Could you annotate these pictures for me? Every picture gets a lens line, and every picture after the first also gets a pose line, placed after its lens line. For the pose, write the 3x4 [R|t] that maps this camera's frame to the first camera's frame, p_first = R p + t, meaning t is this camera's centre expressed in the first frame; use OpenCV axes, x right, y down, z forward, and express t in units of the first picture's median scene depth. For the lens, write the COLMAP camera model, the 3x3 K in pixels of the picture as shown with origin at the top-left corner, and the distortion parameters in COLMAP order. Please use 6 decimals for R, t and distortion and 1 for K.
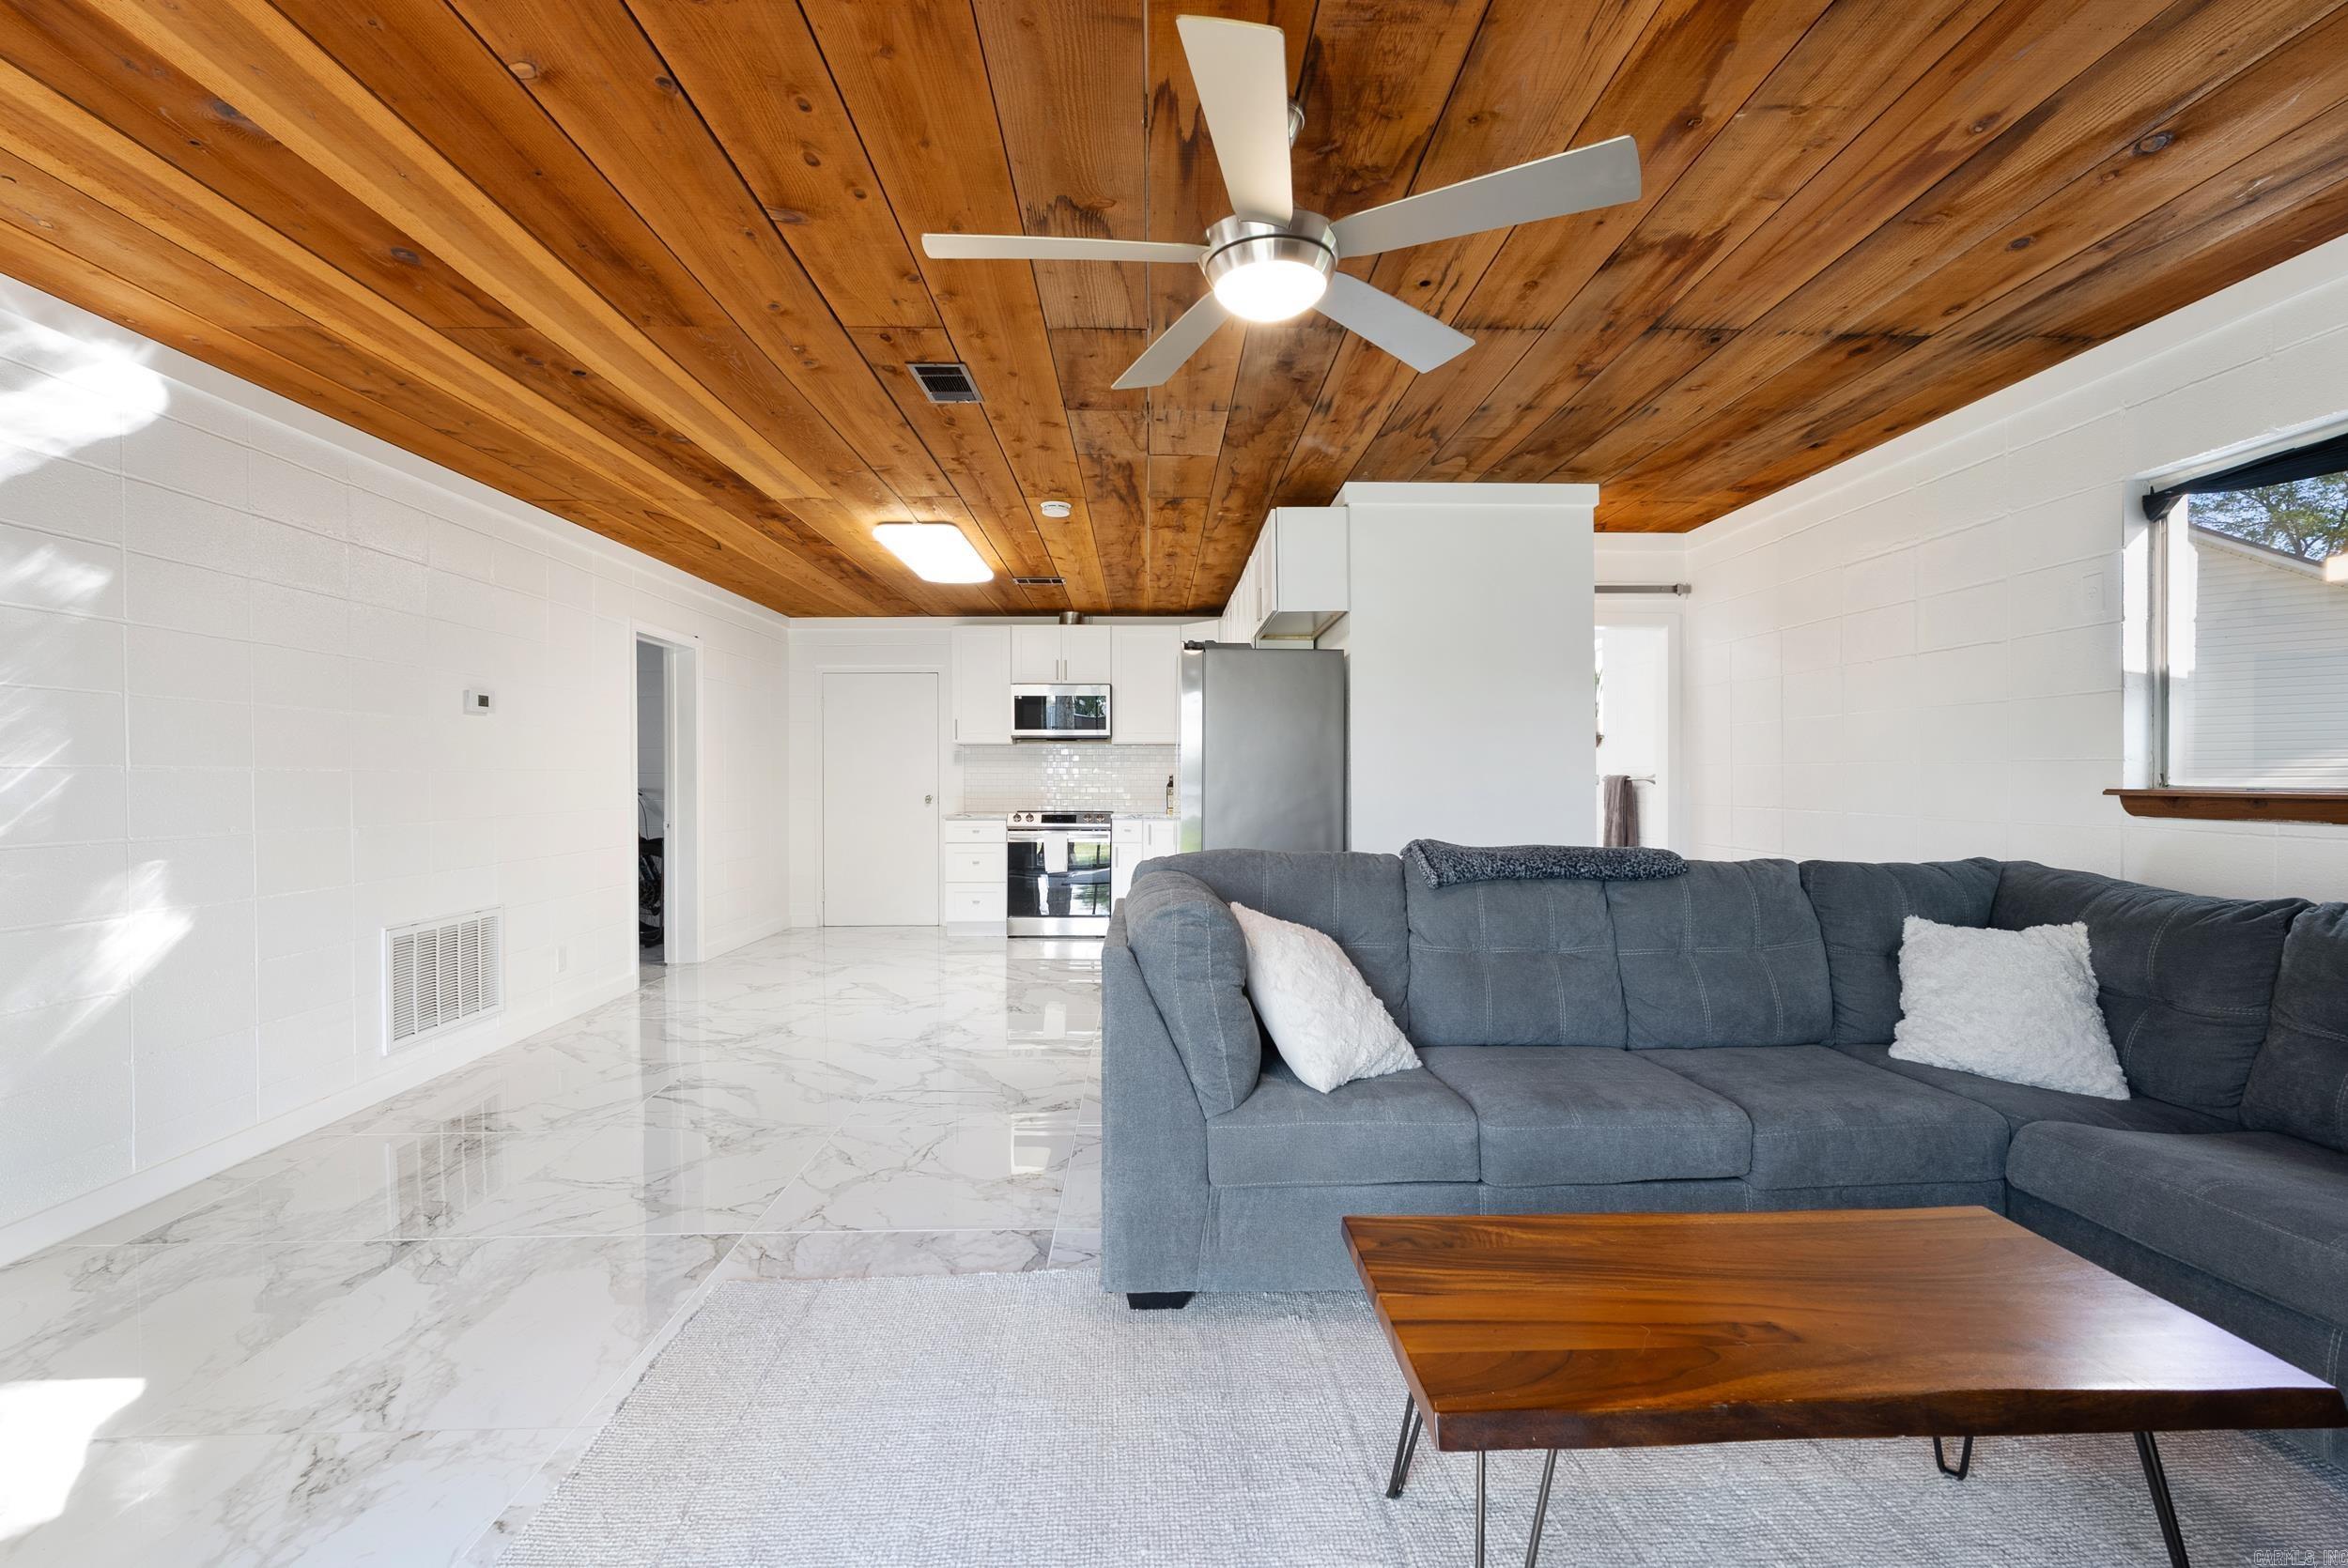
lens RADIAL K [[1031.0, 0, 1177.0], [0, 1031.0, 783.1], [0, 0, 1]] dist [-0.004731, -0.000219]
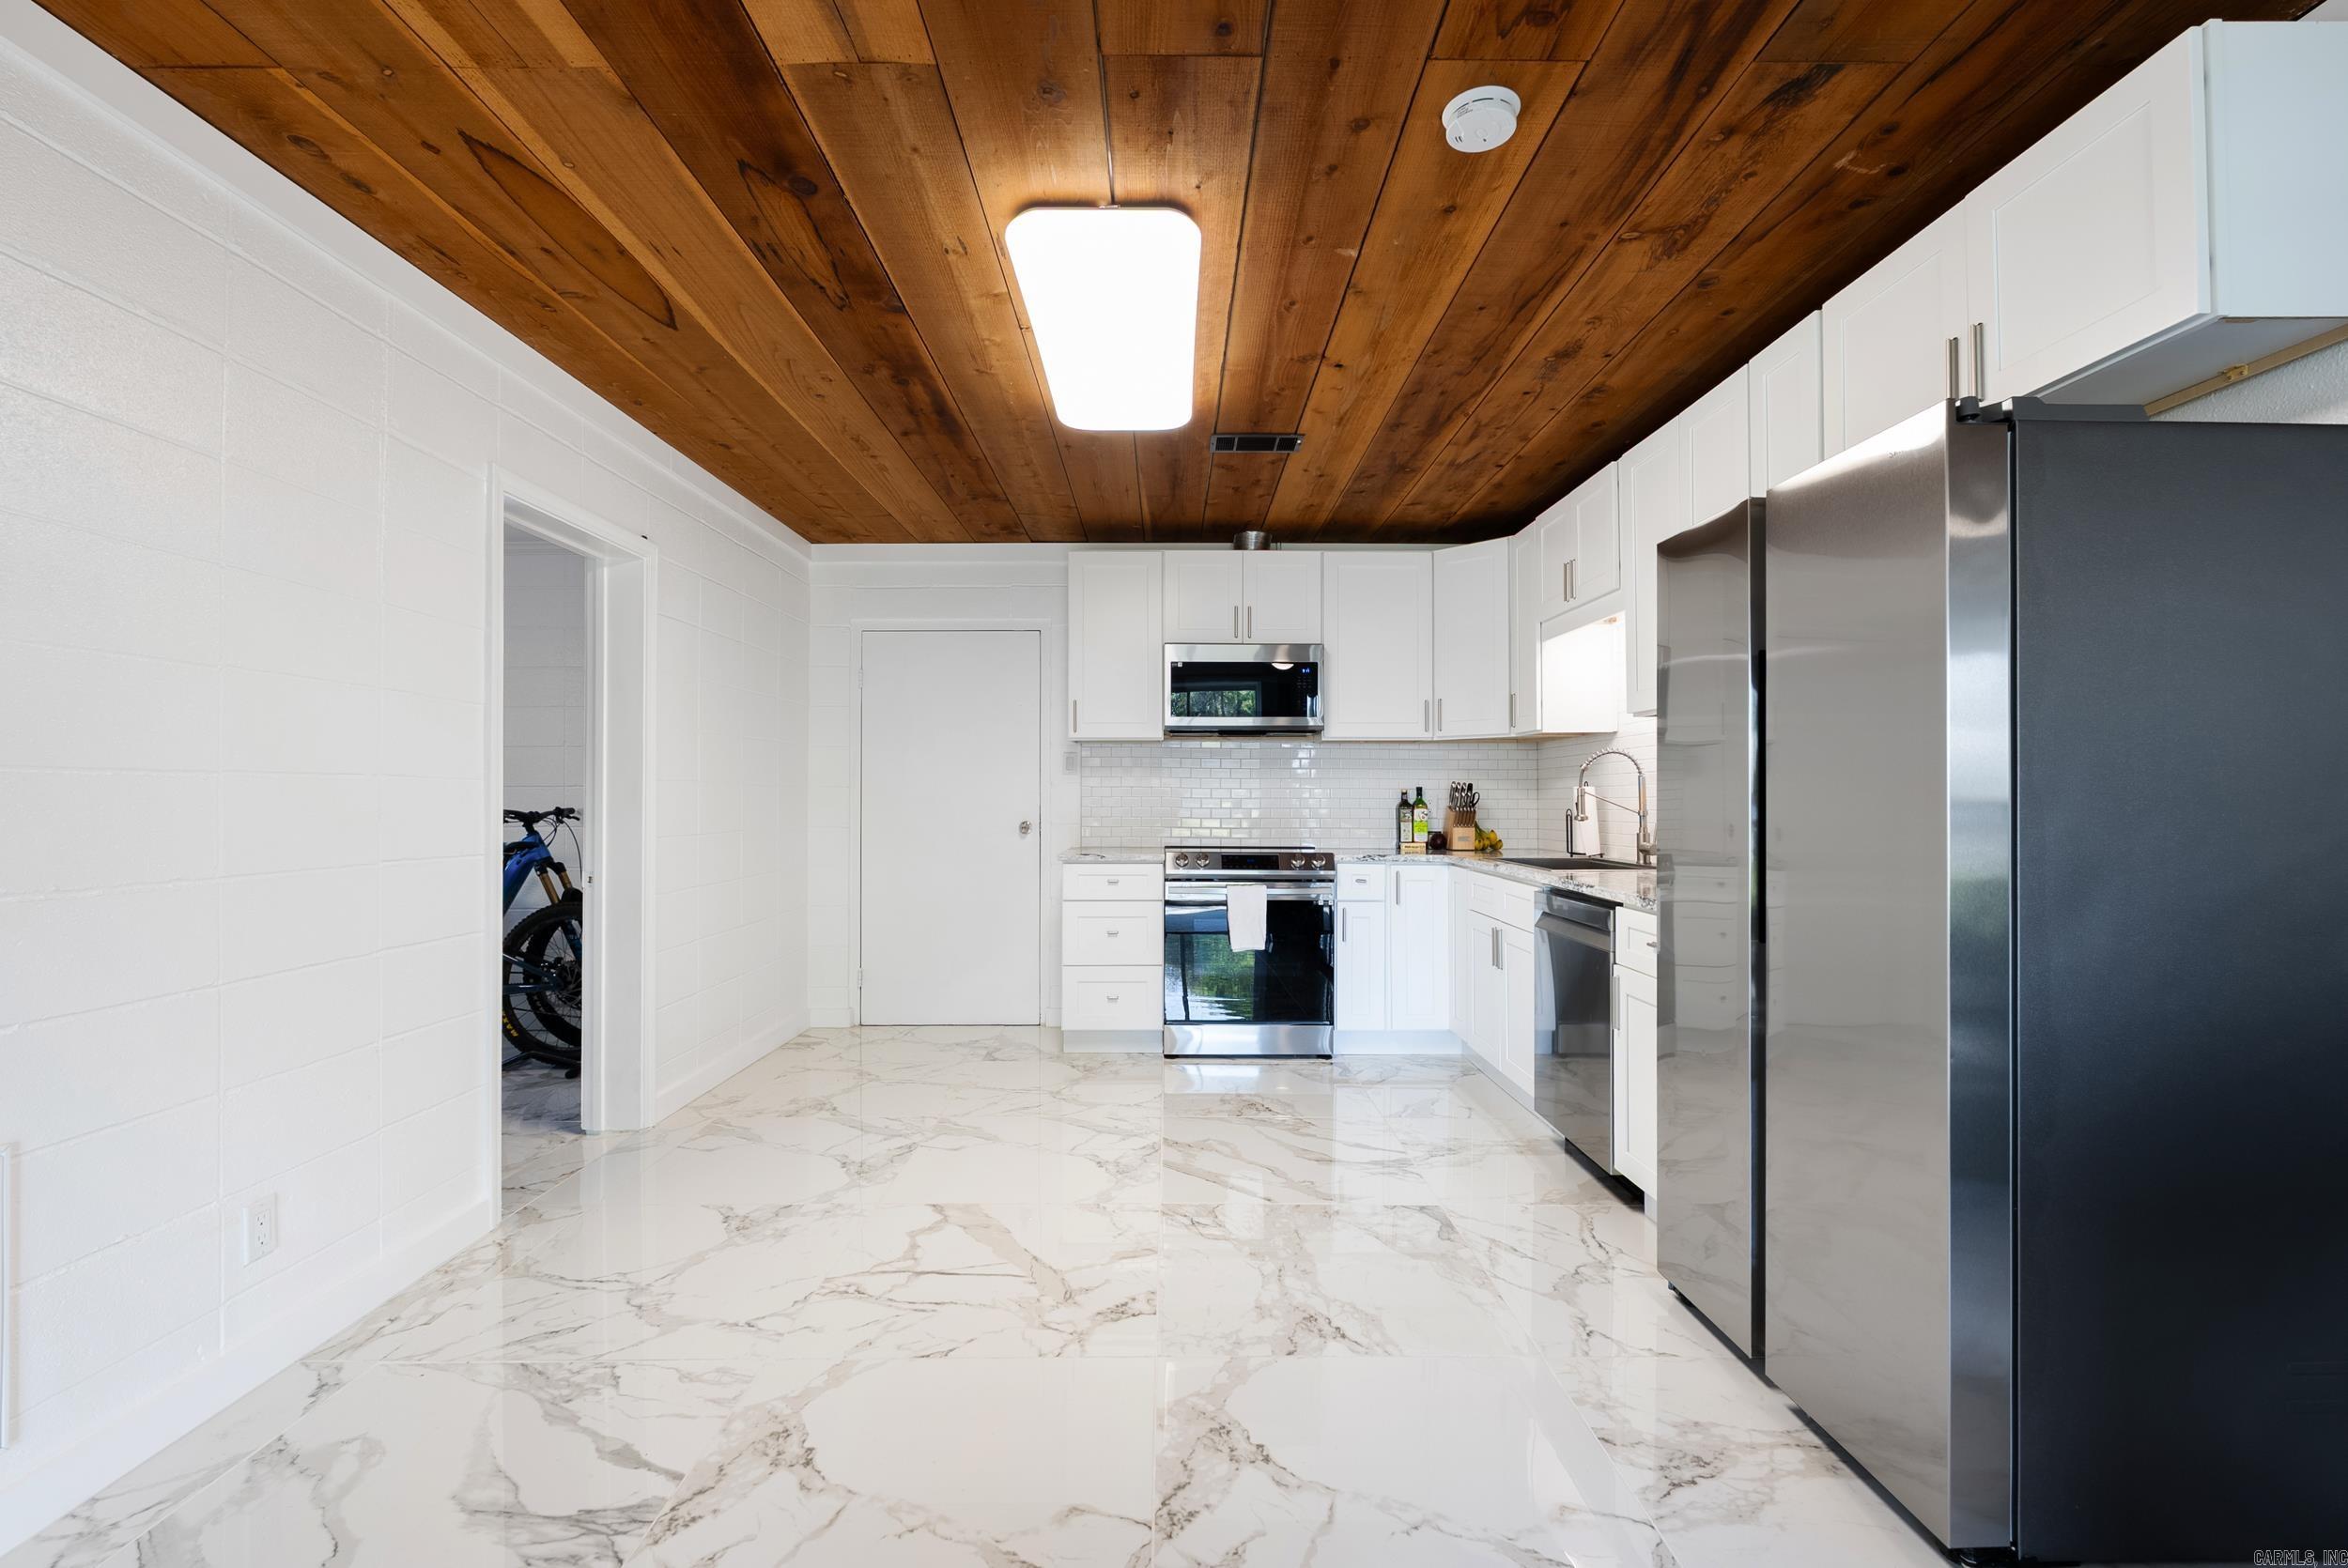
lens RADIAL K [[1037.3, 0, 1177.4], [0, 1037.3, 783.9], [0, 0, 1]] dist [-0.004537, -0.000199]
pose [[0.999846, 0.001560, -0.017462, -0.287161], [-0.001840, 0.999870, -0.015993, -0.002751], [0.017435, 0.016023, 0.999720, 0.757958]]
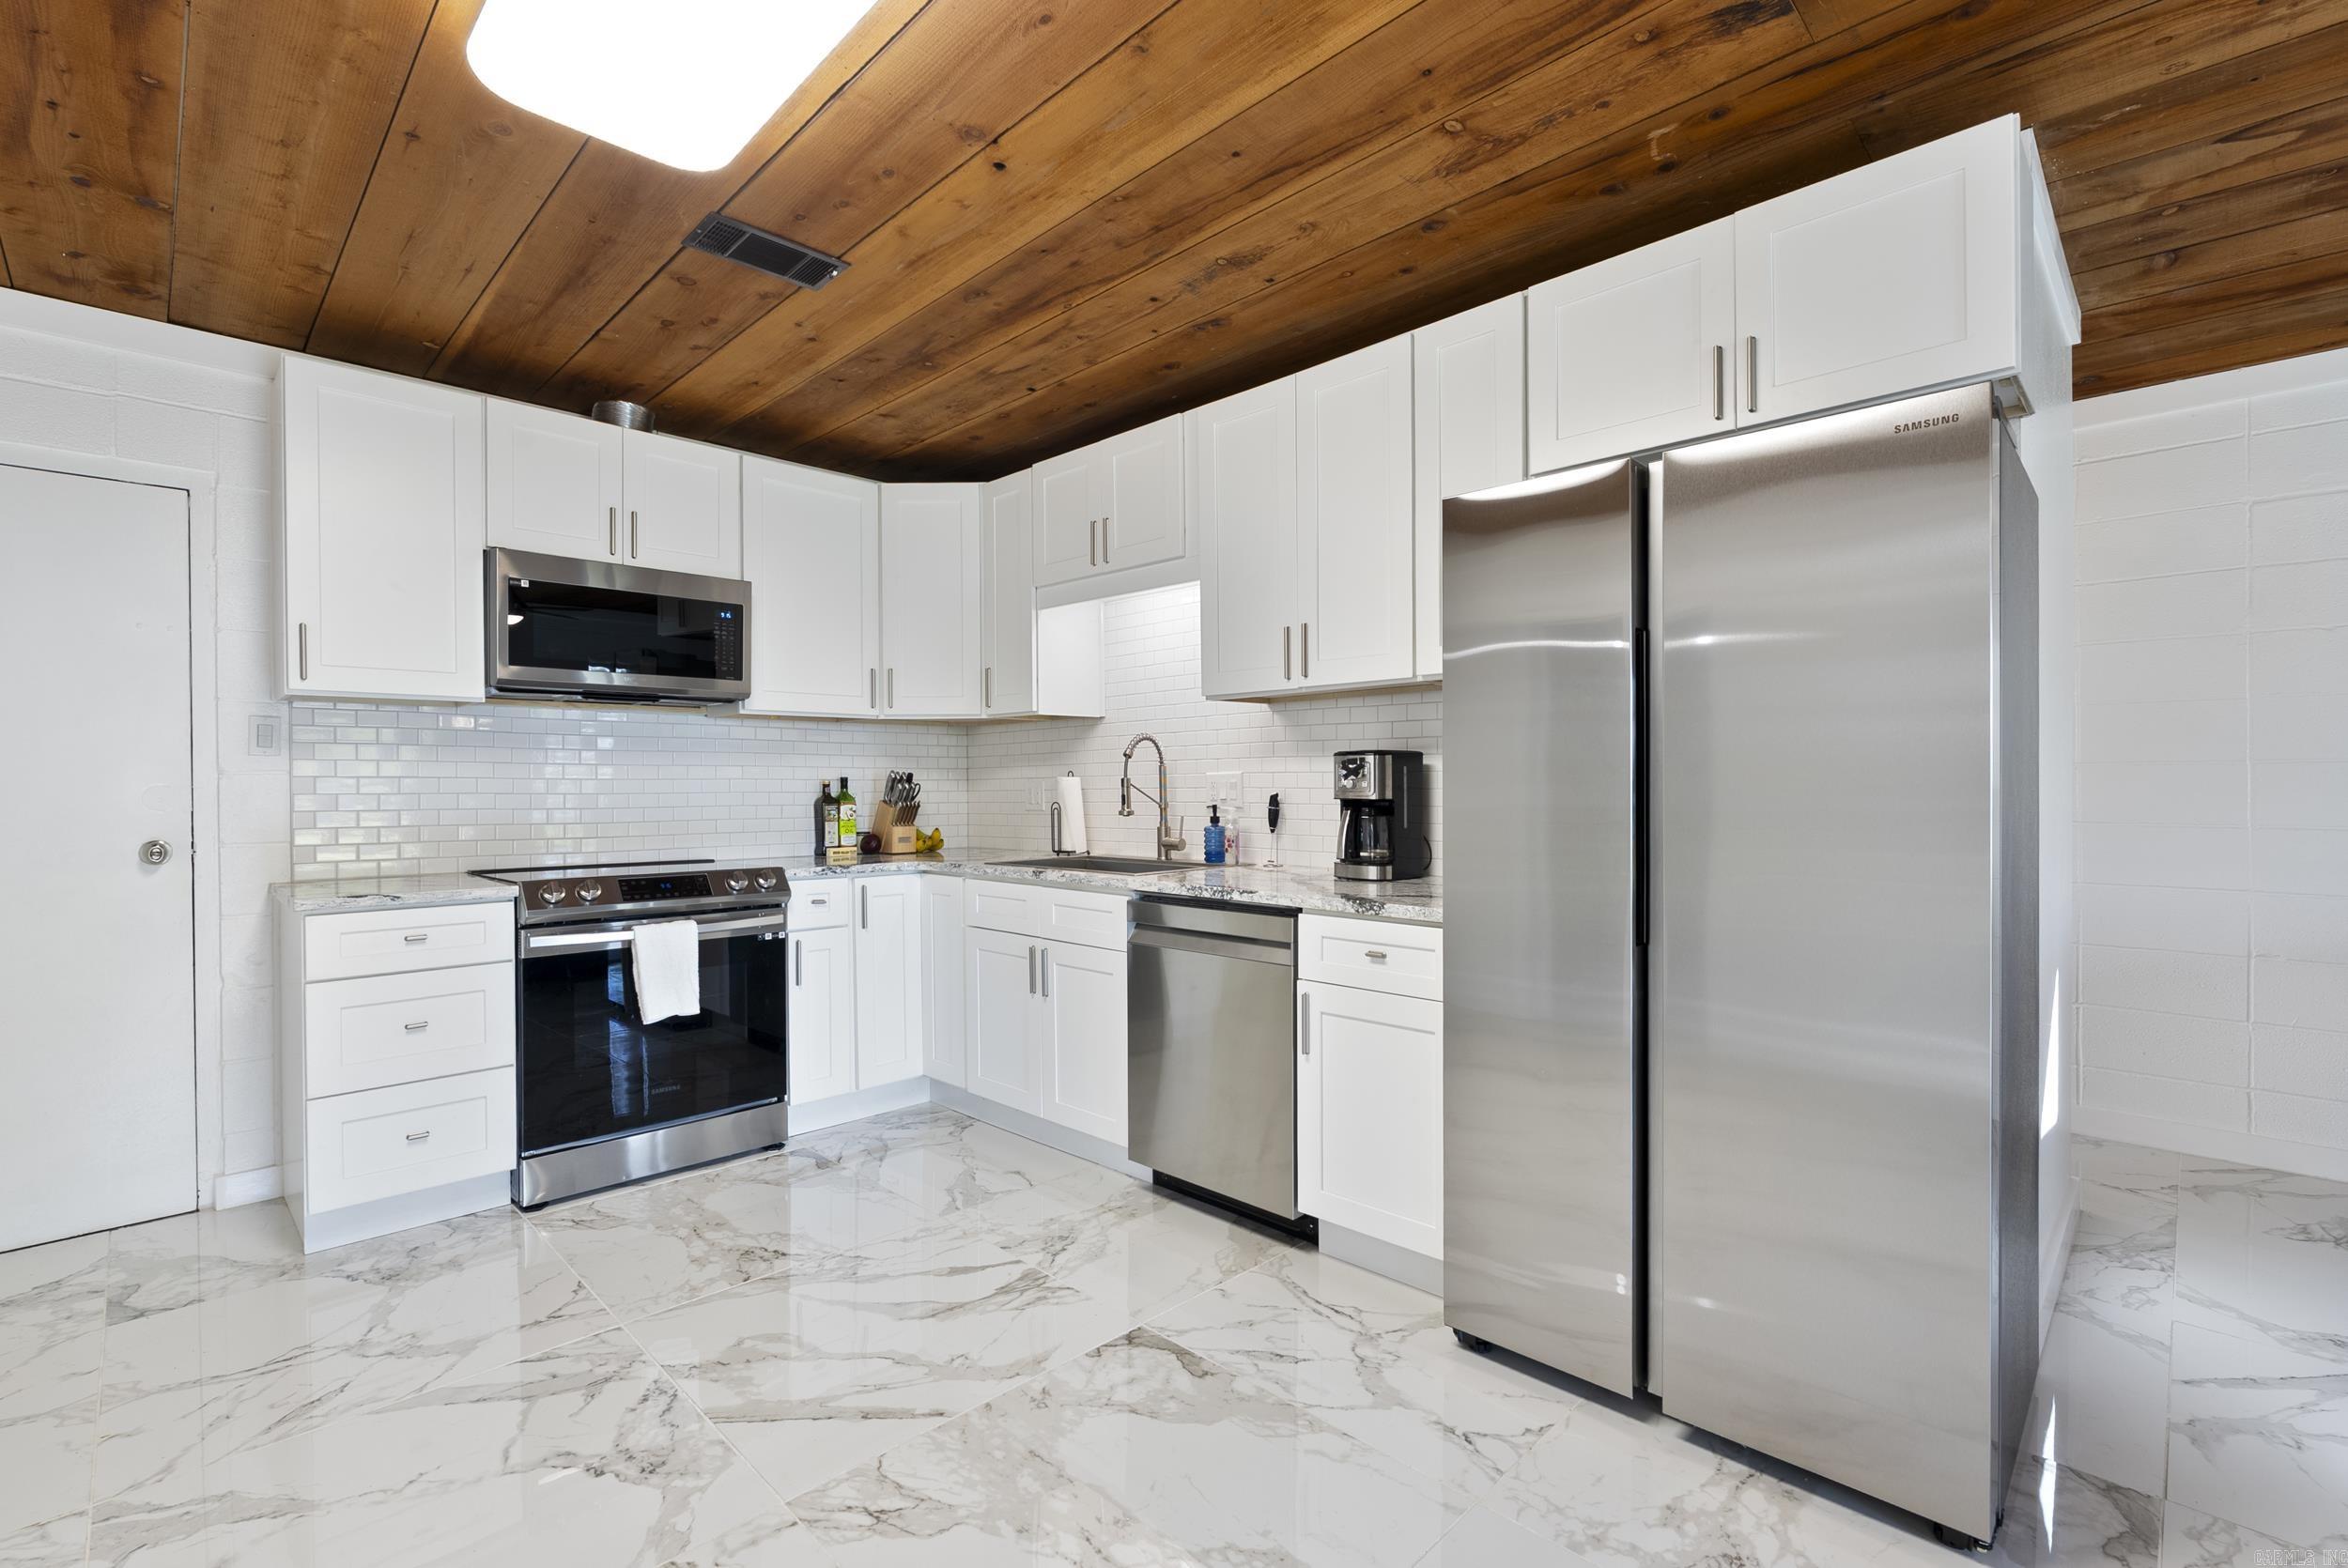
lens RADIAL K [[1036.8, 0, 1178.2], [0, 1036.8, 789.2], [0, 0, 1]] dist [-0.003628, 0.000022]
pose [[0.723264, -0.005900, 0.690547, -0.492408], [0.007740, 0.999970, 0.000437, -0.006247], [-0.690528, 0.005029, 0.723288, 1.094342]]
